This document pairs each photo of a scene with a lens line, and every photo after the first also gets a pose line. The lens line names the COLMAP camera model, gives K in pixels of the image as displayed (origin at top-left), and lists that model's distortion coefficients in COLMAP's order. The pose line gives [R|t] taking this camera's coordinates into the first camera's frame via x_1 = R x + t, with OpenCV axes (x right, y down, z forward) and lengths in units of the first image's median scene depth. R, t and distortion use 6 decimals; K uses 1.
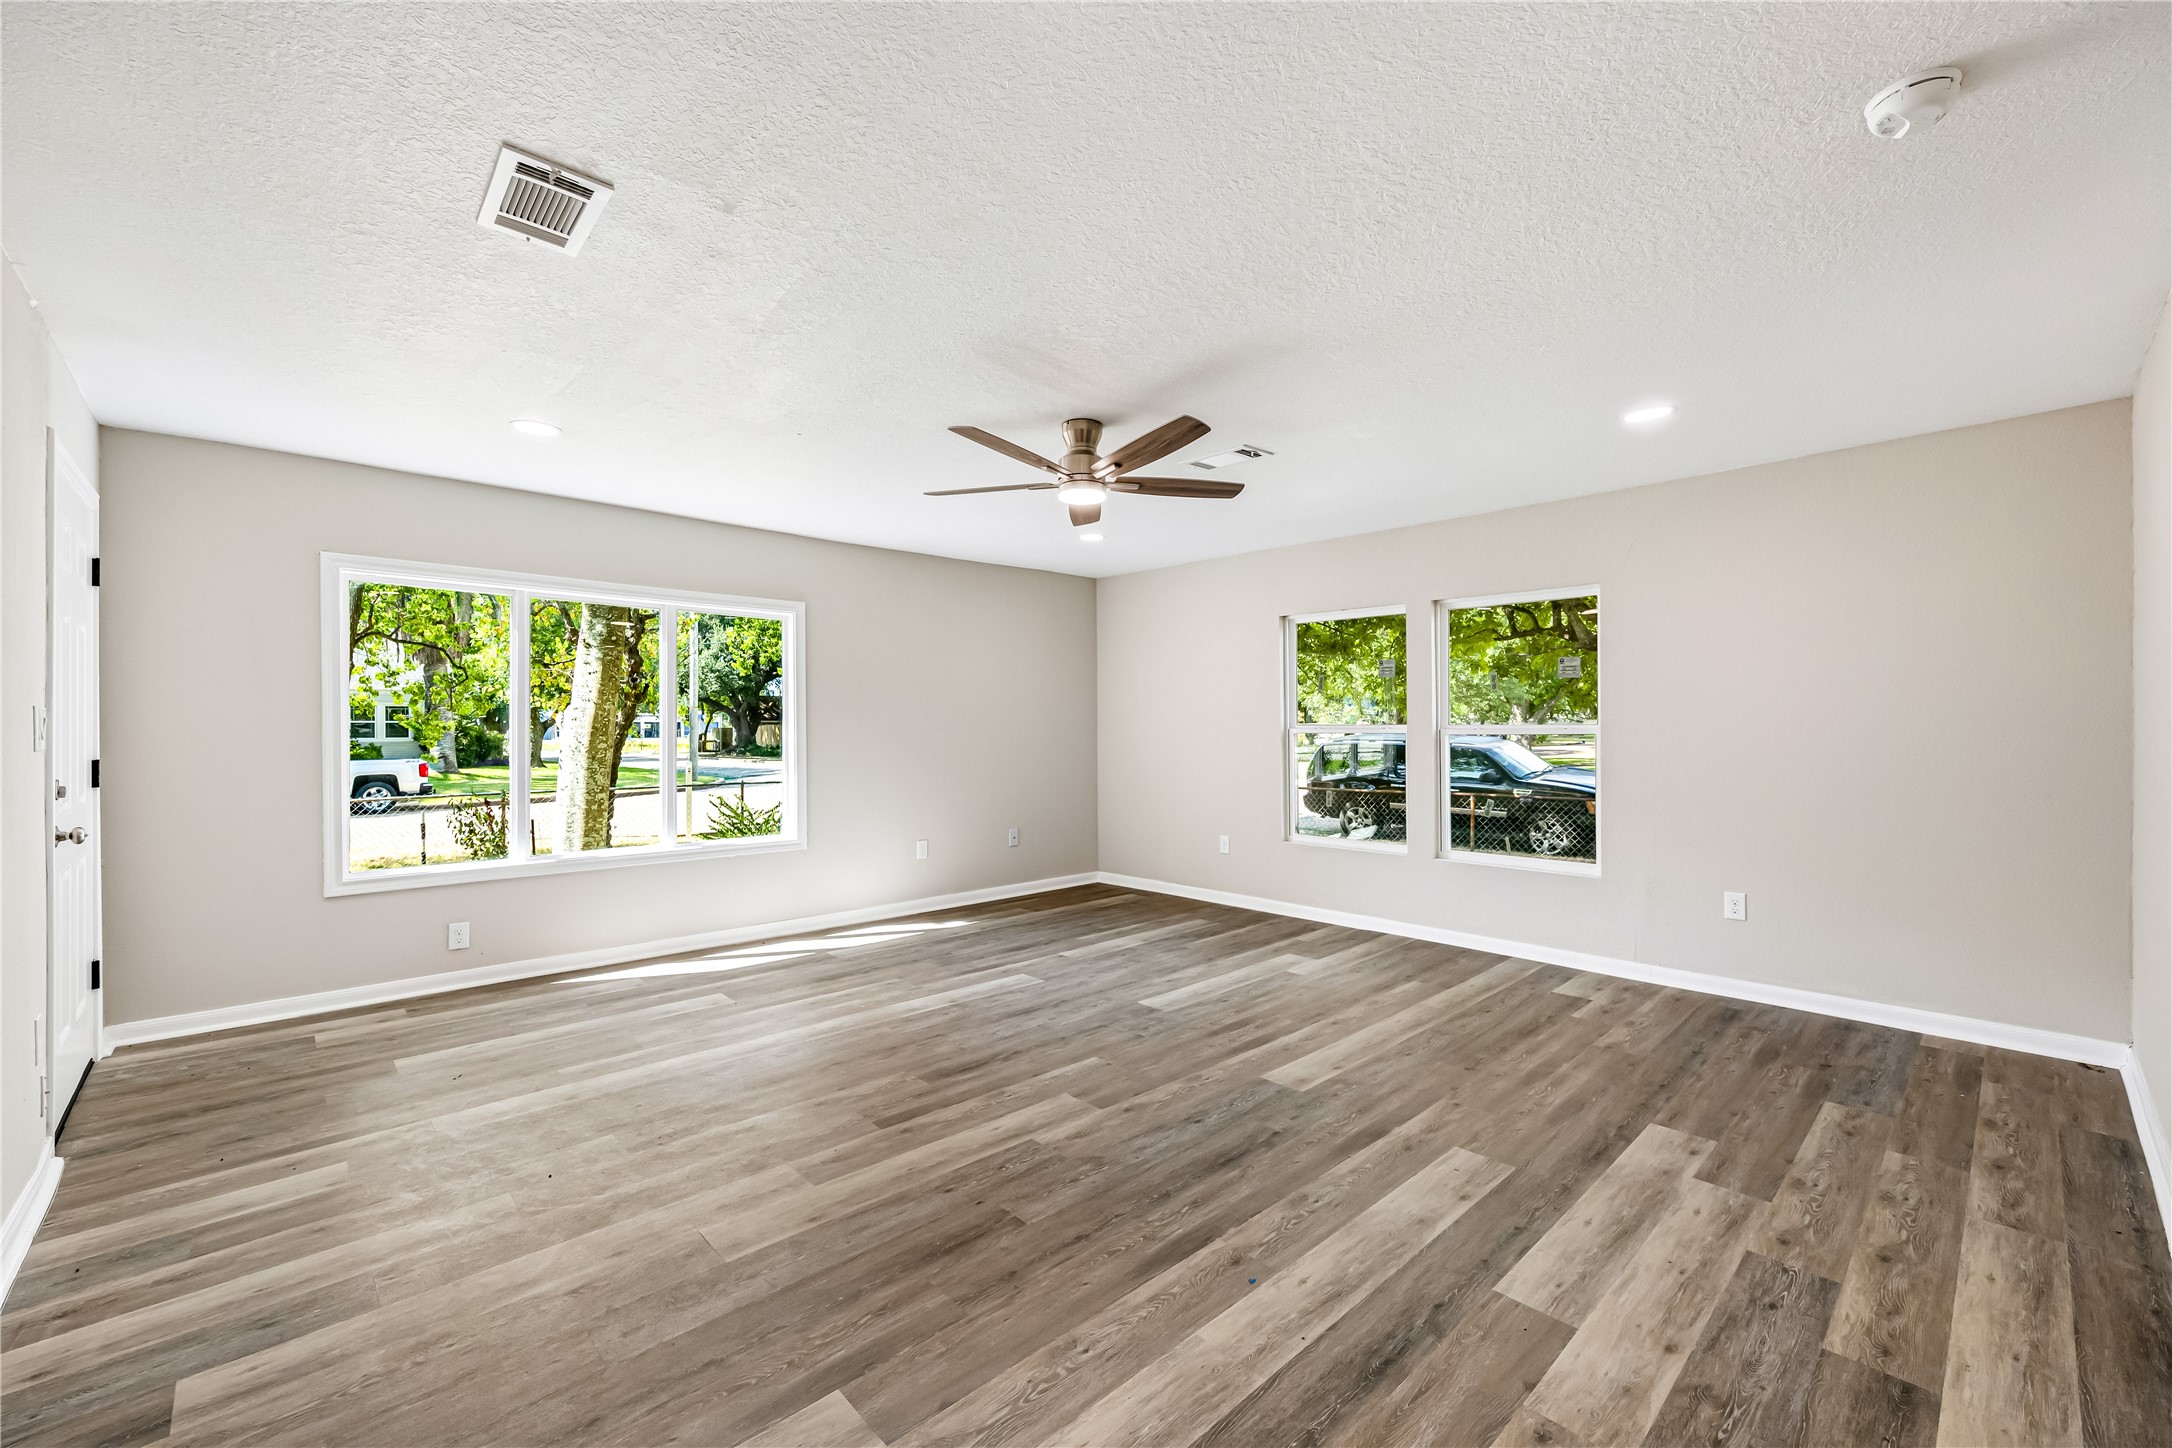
lens RADIAL K [[875.8, 0, 1079.7], [0, 875.8, 714.8], [0, 0, 1]] dist [-0.001016, 0.000292]
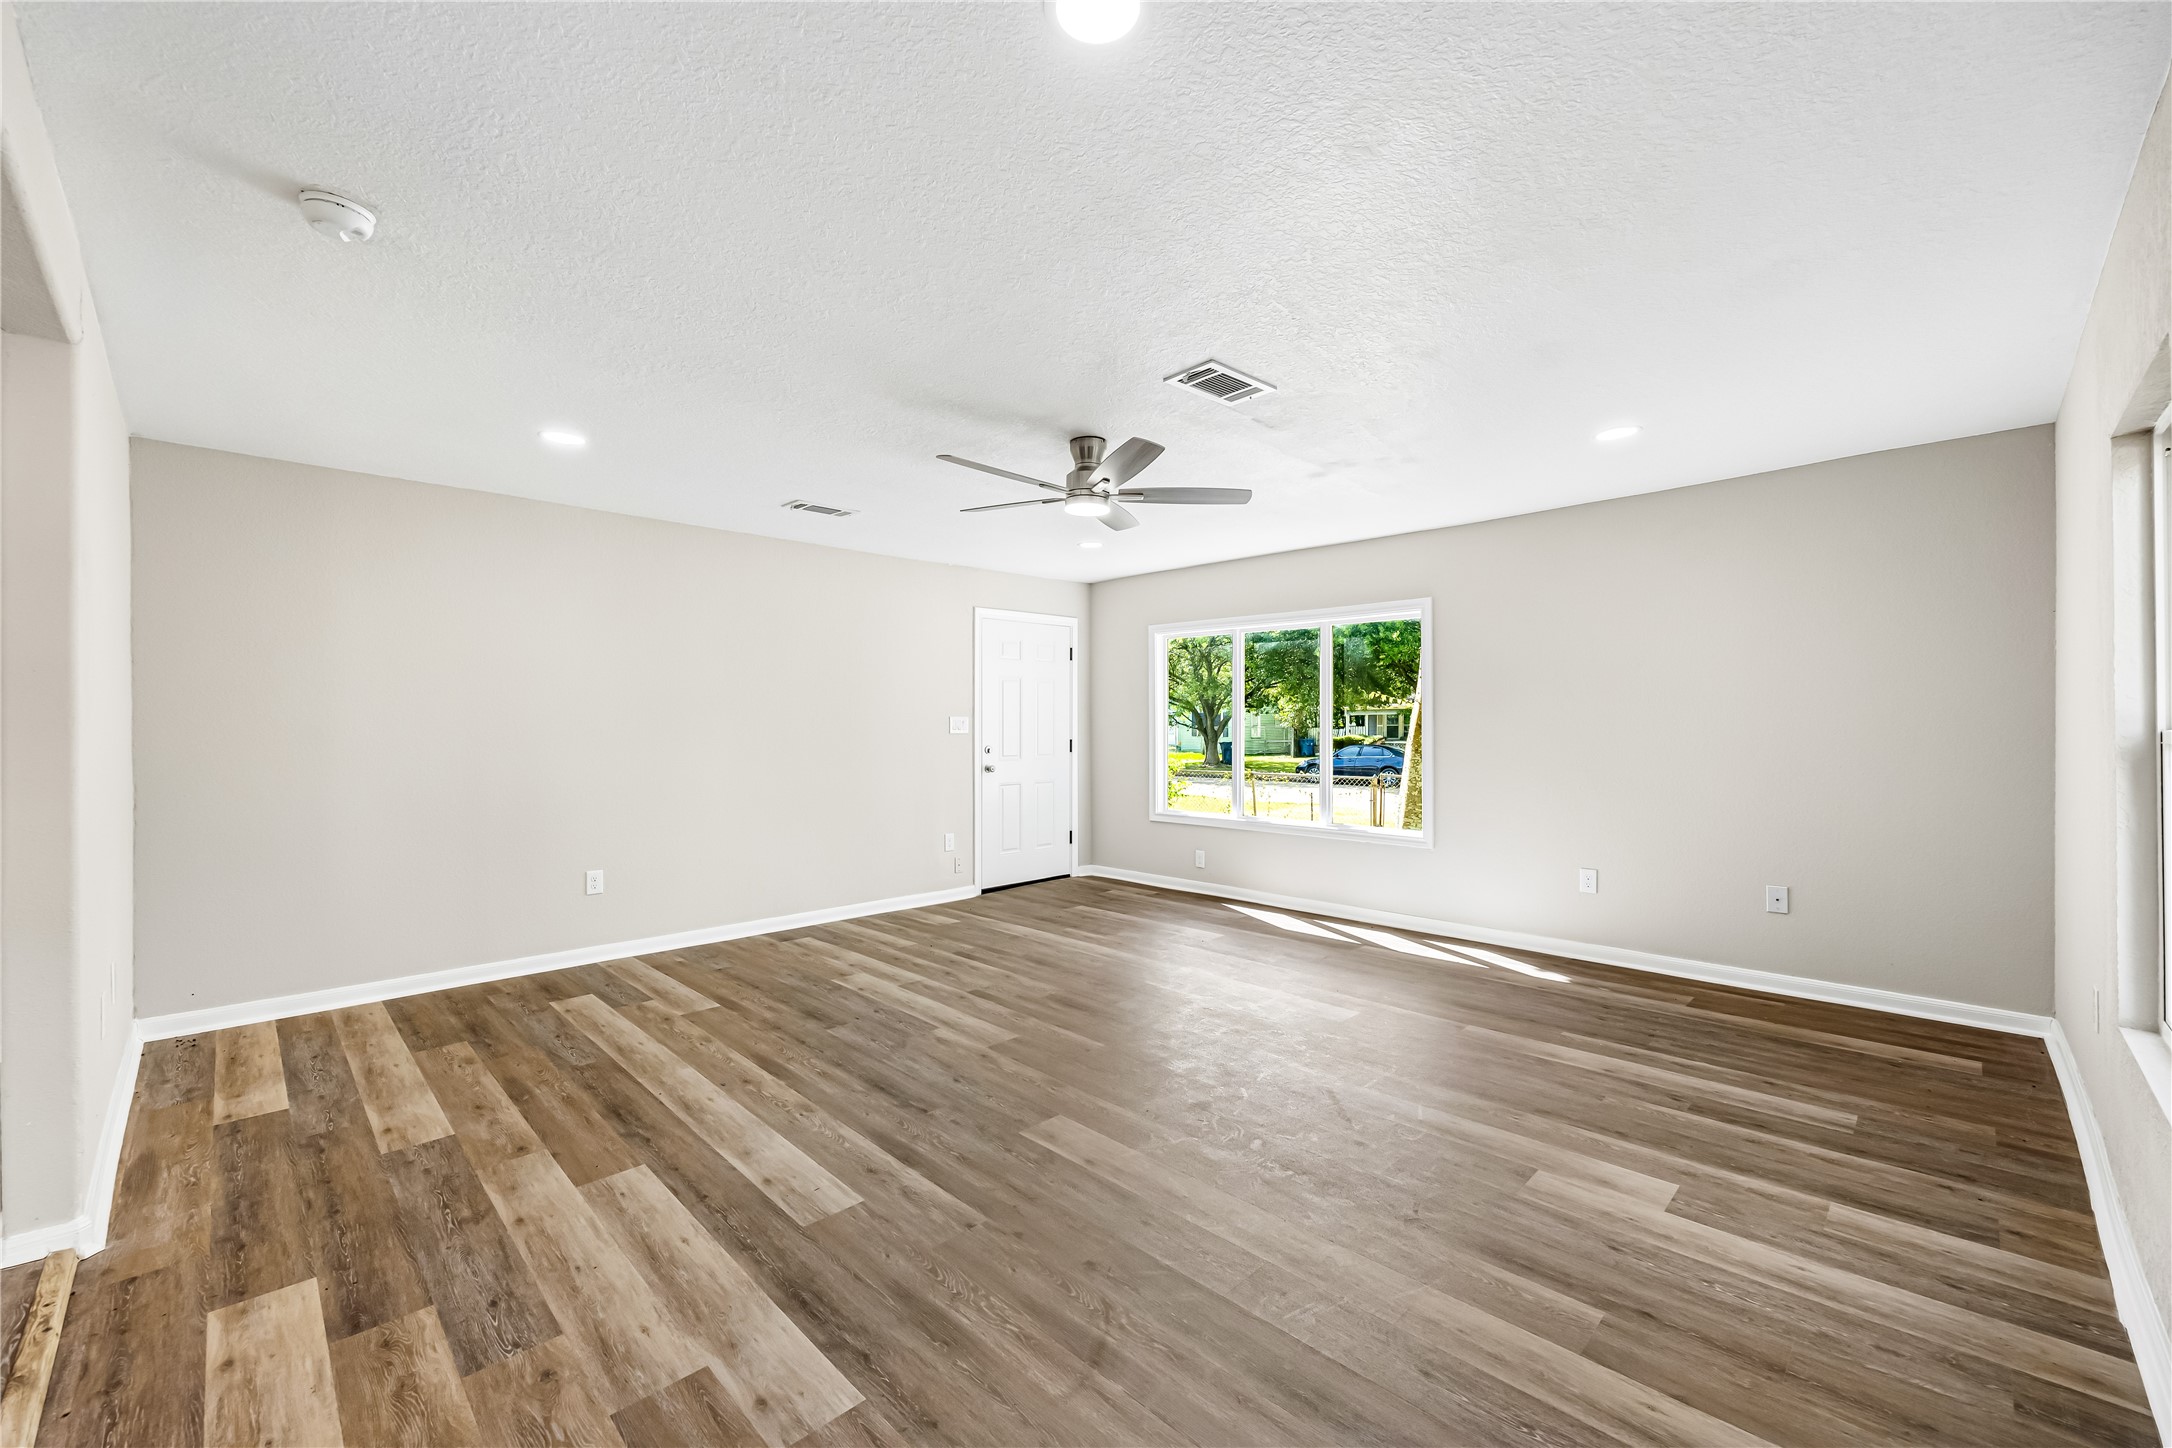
lens RADIAL K [[875.8, 0, 1093.4], [0, 875.8, 734.3], [0, 0, 1]] dist [-0.001016, 0.000292]
pose [[0.033481, 0.012694, -0.999359, 1.576483], [0.014461, 0.999809, 0.013184, 0.017976], [0.999335, -0.014893, 0.033291, 1.449769]]
